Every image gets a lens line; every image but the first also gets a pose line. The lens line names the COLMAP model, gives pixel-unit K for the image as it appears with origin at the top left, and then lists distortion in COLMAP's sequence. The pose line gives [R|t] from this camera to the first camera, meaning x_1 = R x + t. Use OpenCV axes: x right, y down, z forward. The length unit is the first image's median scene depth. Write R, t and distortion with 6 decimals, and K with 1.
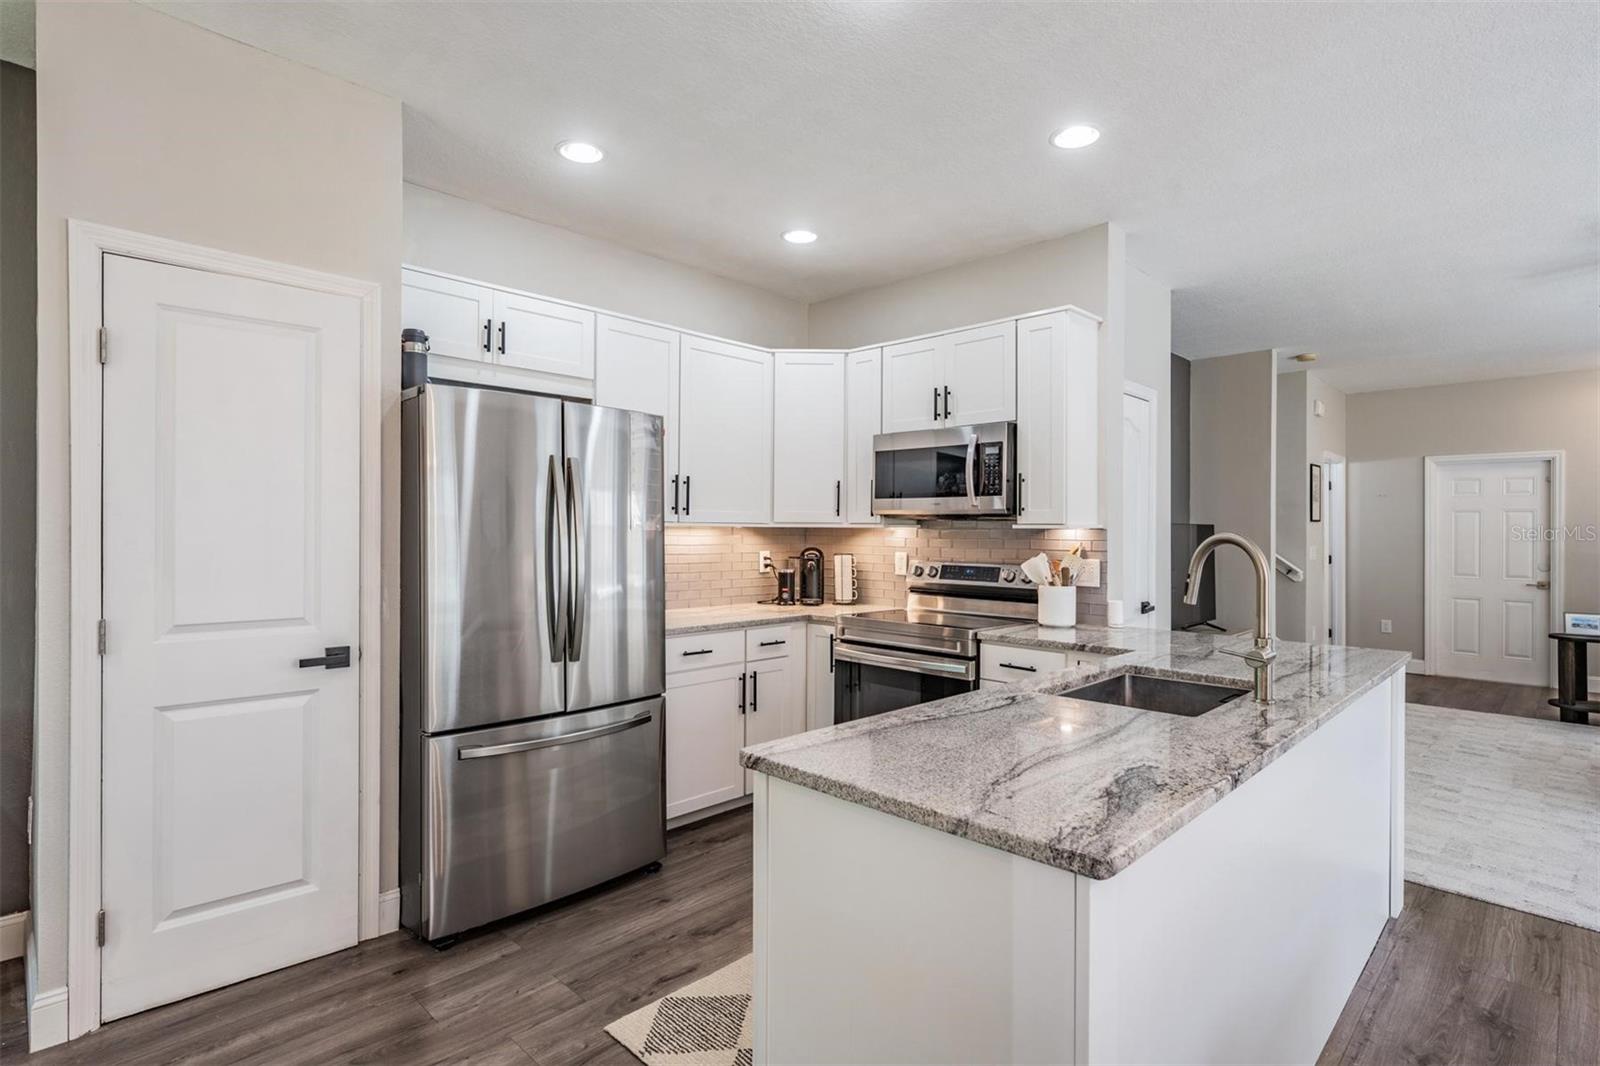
lens RADIAL K [[797.5, 0, 794.5], [0, 797.5, 530.8], [0, 0, 1]] dist [0.002600, 0.000262]
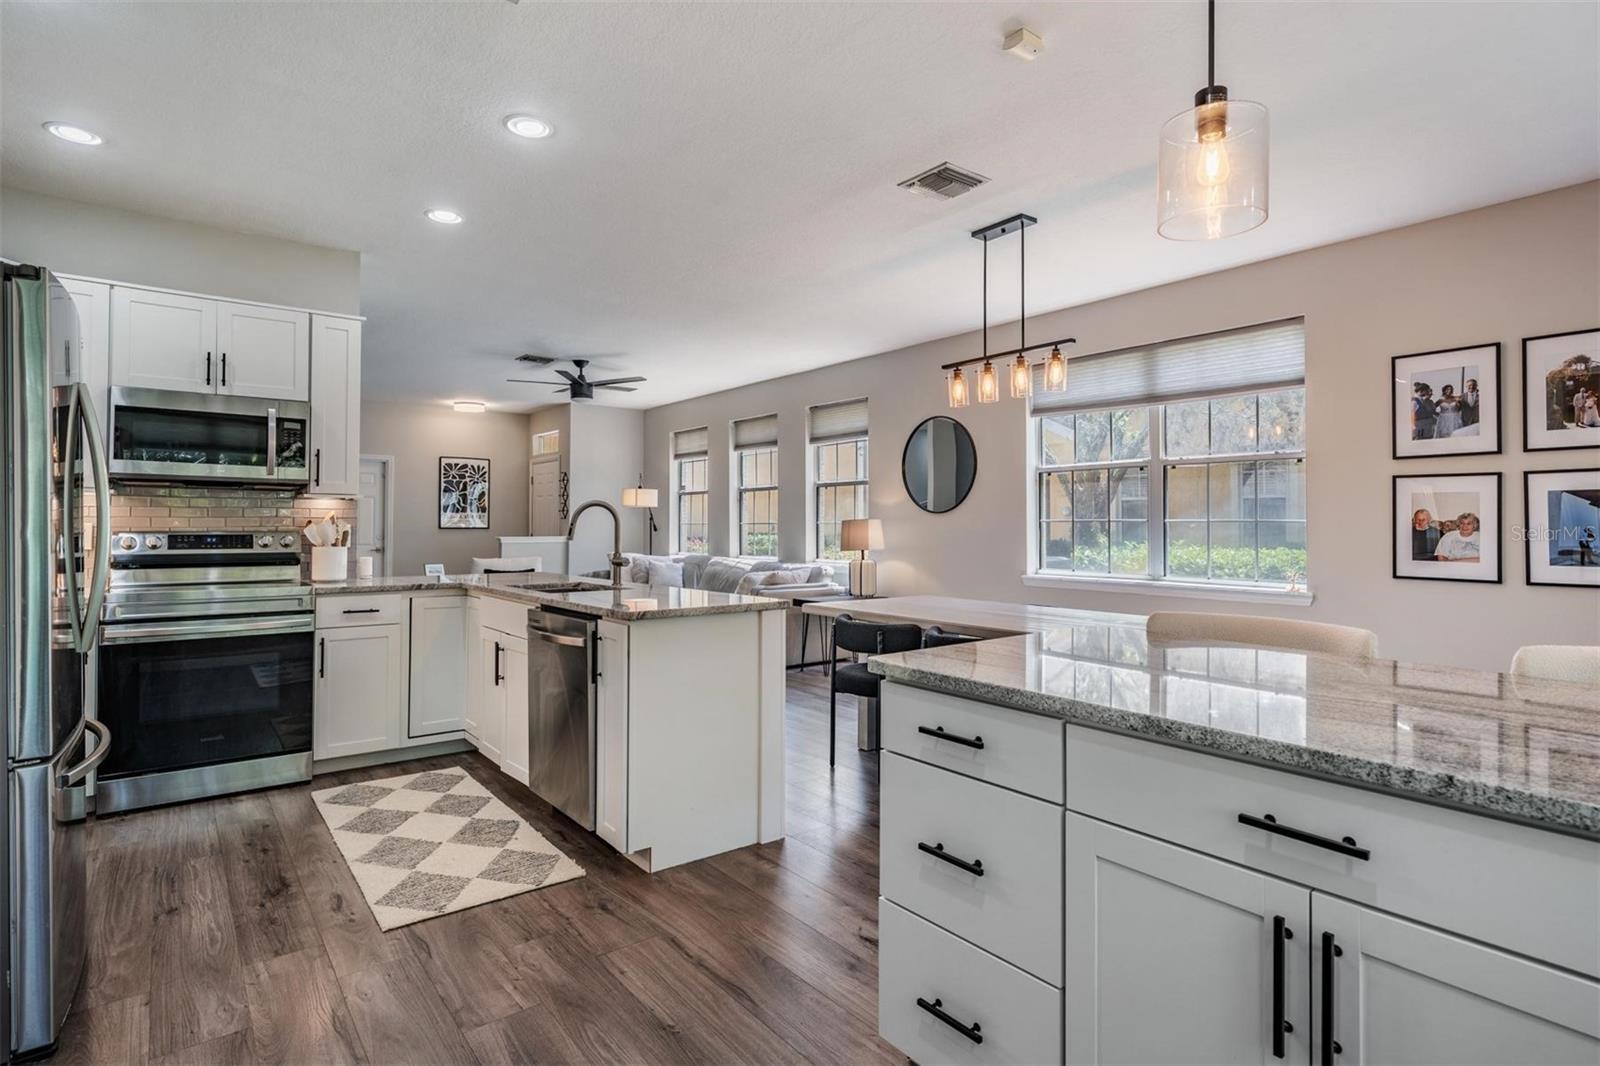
lens RADIAL K [[806.7, 0, 789.5], [0, 806.7, 512.4], [0, 0, 1]] dist [0.002119, -0.000222]
pose [[0.137779, 0.008383, 0.990427, -0.717219], [0.000380, 0.999964, -0.008516, 0.027487], [-0.990463, 0.001549, 0.137771, 0.158403]]
